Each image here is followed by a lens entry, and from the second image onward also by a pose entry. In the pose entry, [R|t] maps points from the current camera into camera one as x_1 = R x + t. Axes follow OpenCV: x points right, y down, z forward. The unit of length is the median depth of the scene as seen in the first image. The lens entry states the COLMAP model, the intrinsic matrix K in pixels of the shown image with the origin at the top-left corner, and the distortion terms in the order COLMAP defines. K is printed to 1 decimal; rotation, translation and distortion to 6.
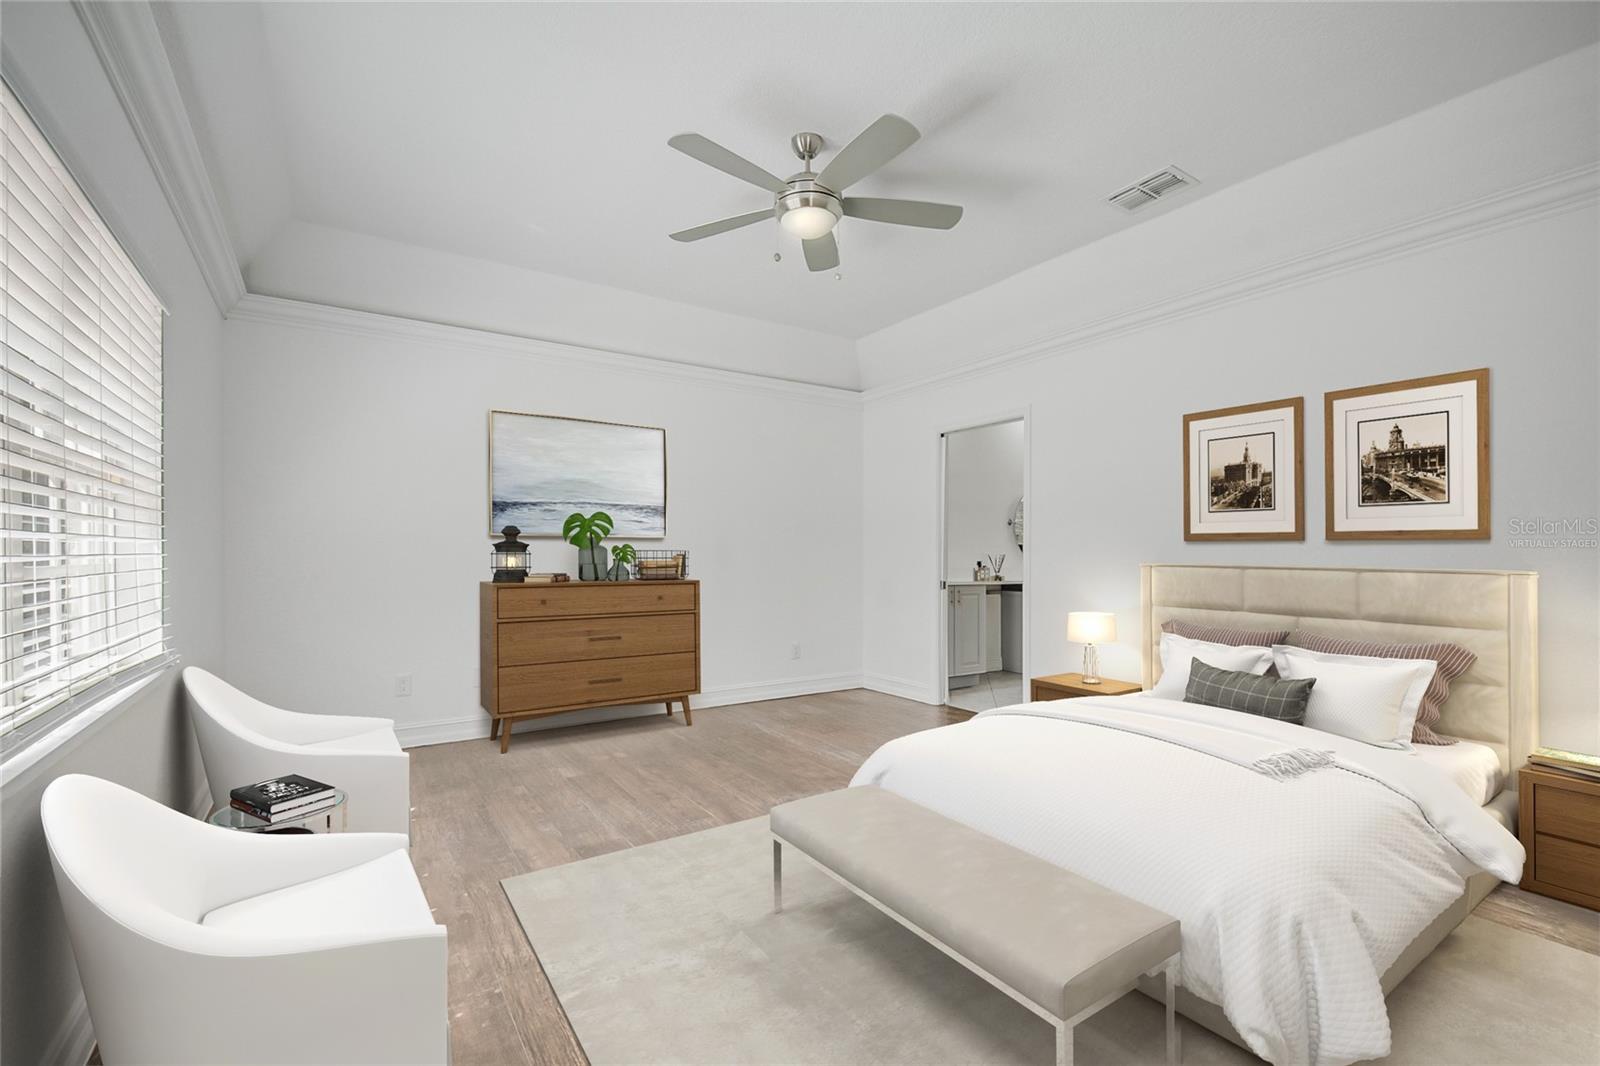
lens RADIAL K [[710.2, 0, 813.4], [0, 710.2, 540.0], [0, 0, 1]] dist [0.004772, -0.002324]
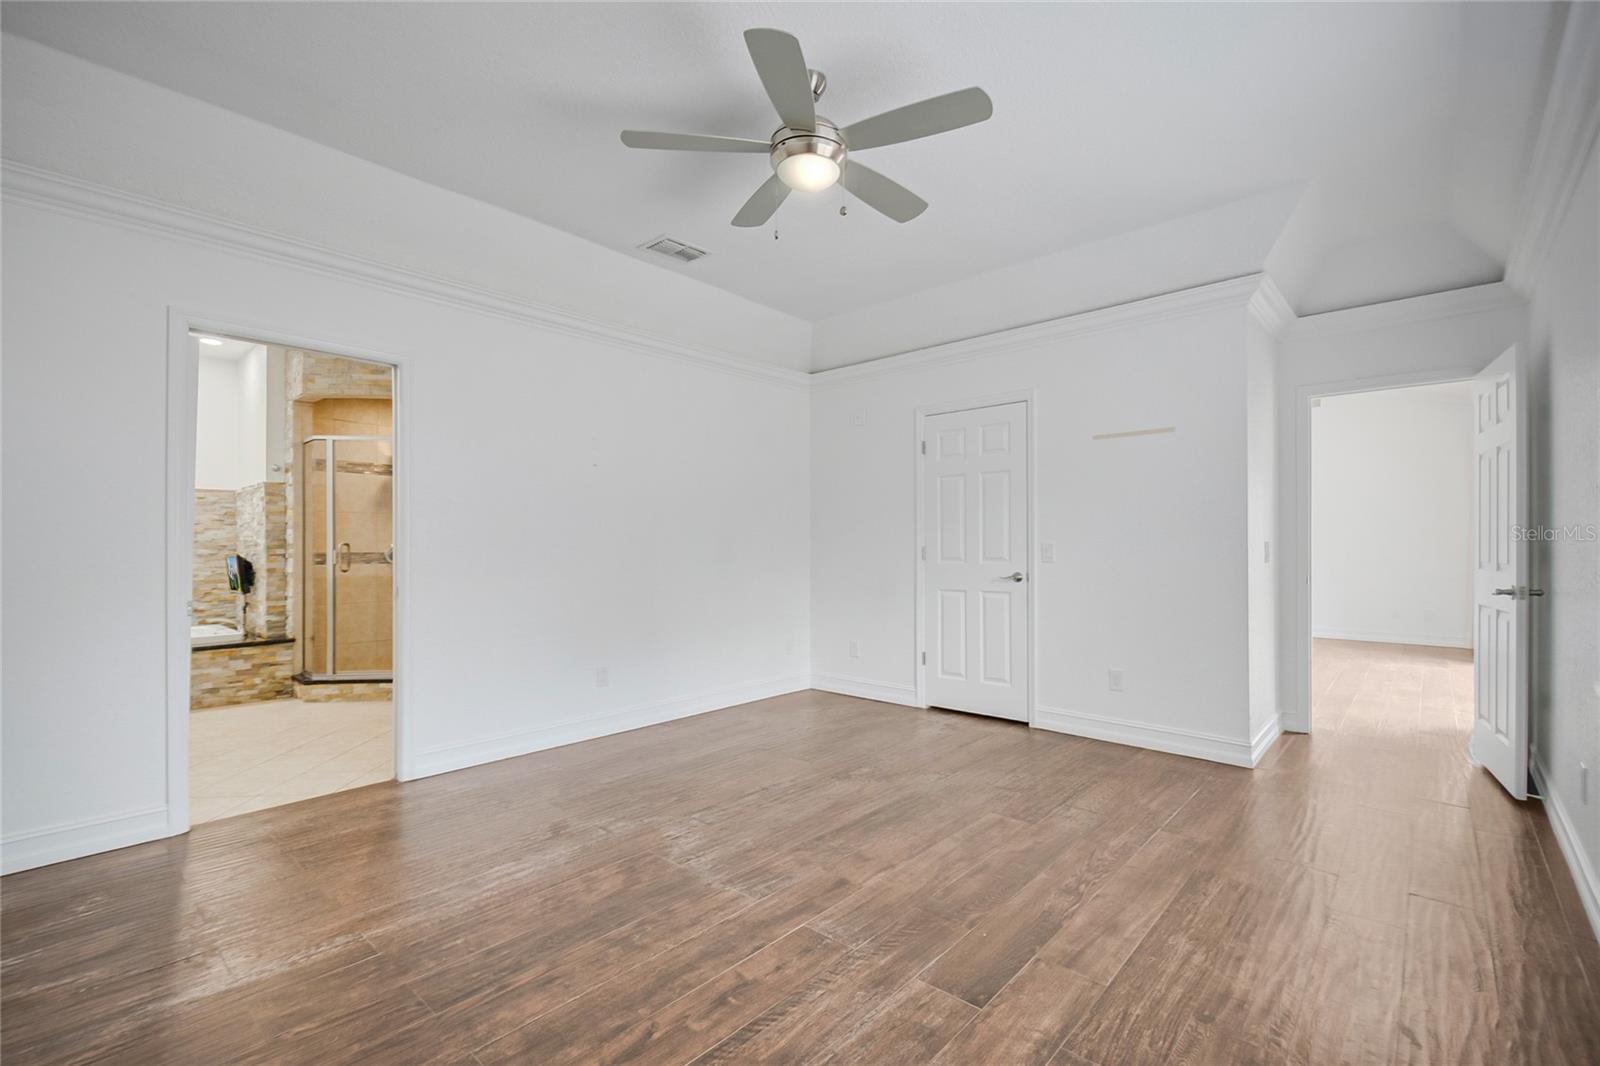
lens RADIAL K [[710.2, 0, 812.3], [0, 710.2, 545.0], [0, 0, 1]] dist [0.004772, -0.002324]
pose [[-0.254975, 0.004149, 0.966939, -0.738565], [-0.013759, 0.999874, -0.007918, 0.016584], [-0.966850, -0.015323, -0.254885, 1.054277]]
